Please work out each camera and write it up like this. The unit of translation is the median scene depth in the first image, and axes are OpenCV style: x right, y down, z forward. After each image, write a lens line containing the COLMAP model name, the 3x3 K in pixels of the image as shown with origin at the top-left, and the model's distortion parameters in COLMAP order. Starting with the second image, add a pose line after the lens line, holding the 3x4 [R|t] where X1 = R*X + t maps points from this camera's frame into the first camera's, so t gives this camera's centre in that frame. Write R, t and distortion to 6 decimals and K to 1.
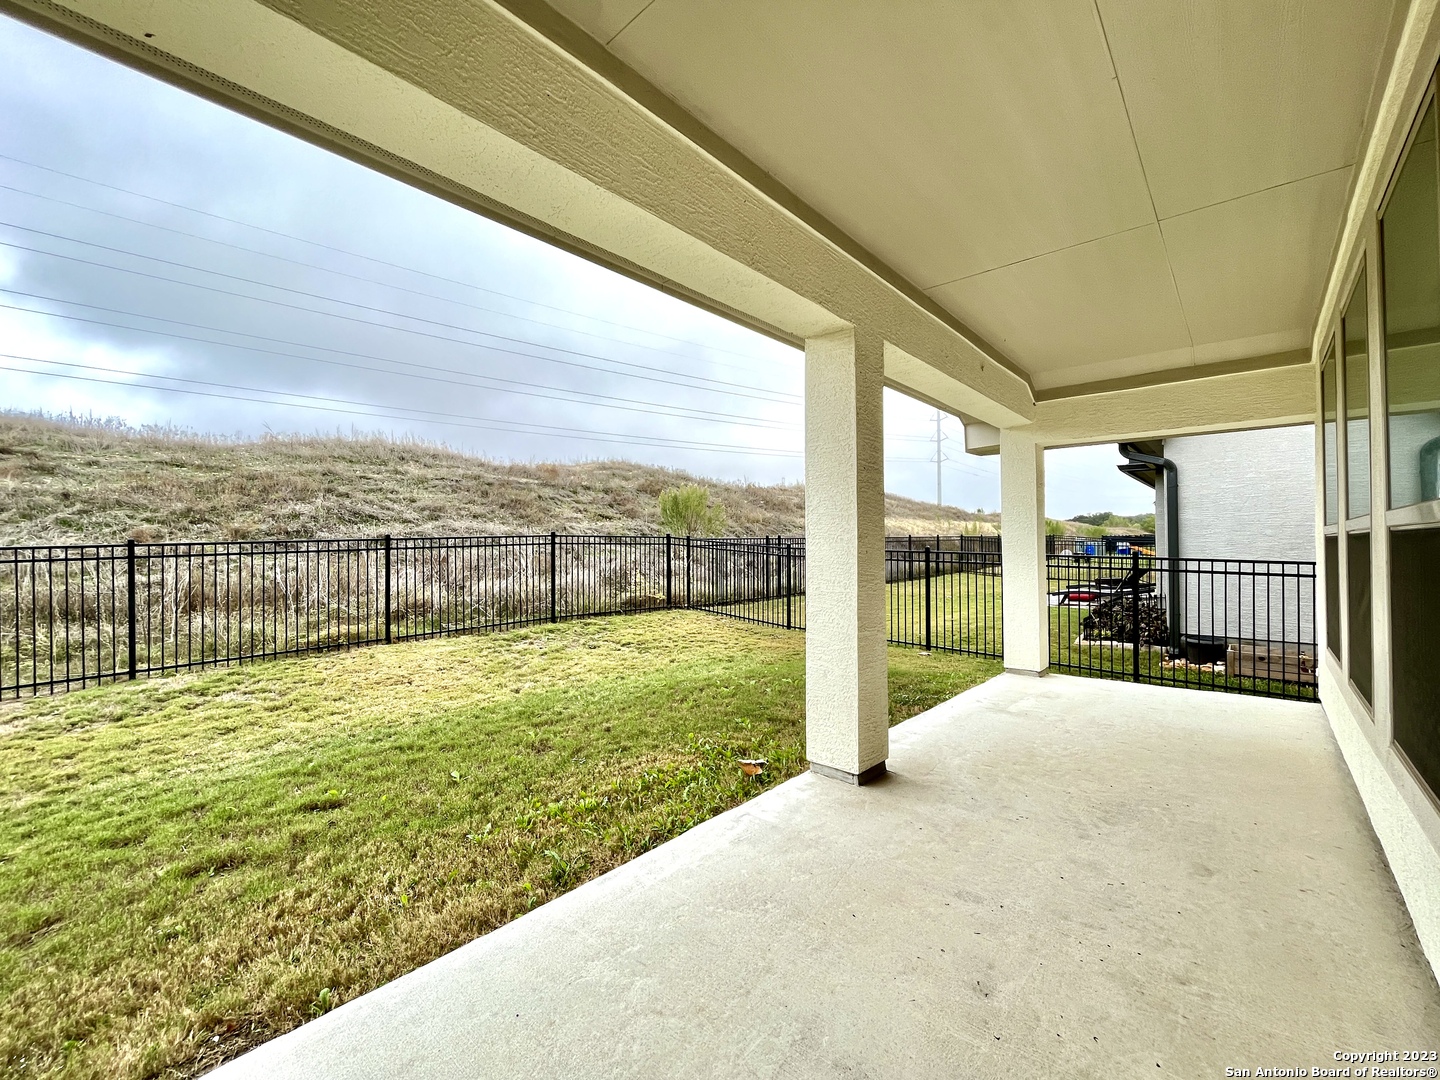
lens RADIAL K [[590.2, 0, 717.7], [0, 590.2, 537.8], [0, 0, 1]] dist [-0.002939, -0.000188]
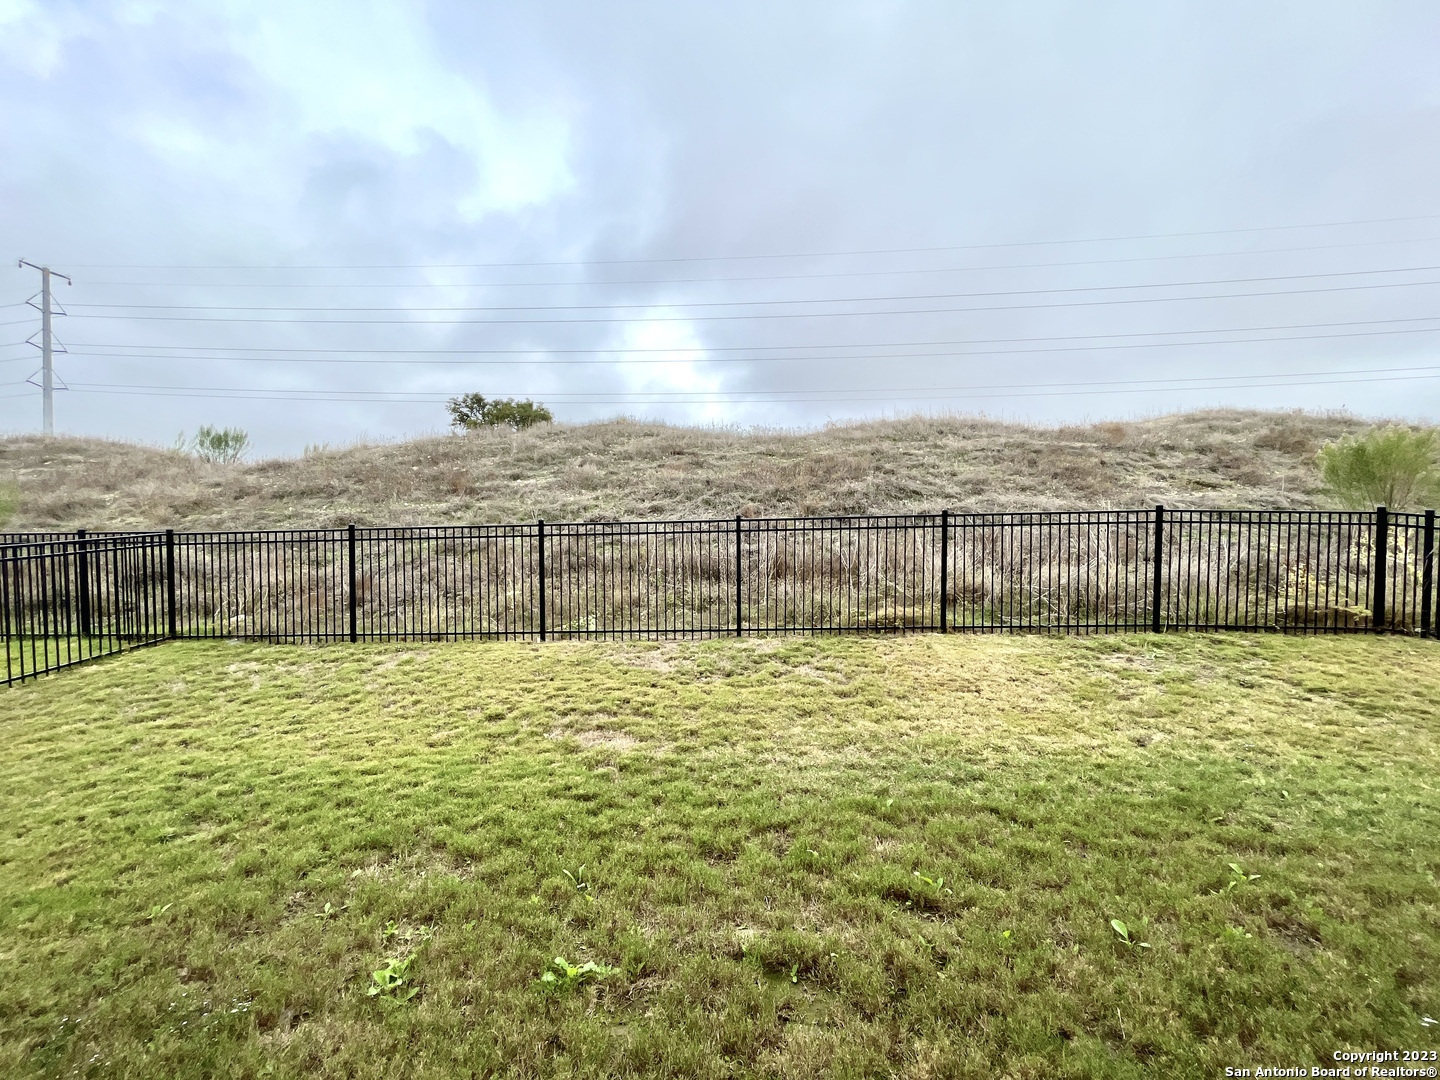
lens RADIAL K [[583.7, 0, 717.8], [0, 583.7, 538.6], [0, 0, 1]] dist [-0.002184, 0.000219]
pose [[0.672364, 0.032143, -0.739522, -0.111315], [0.000099, 0.999053, 0.043514, -0.000862], [0.740220, -0.029331, 0.671724, 0.125991]]
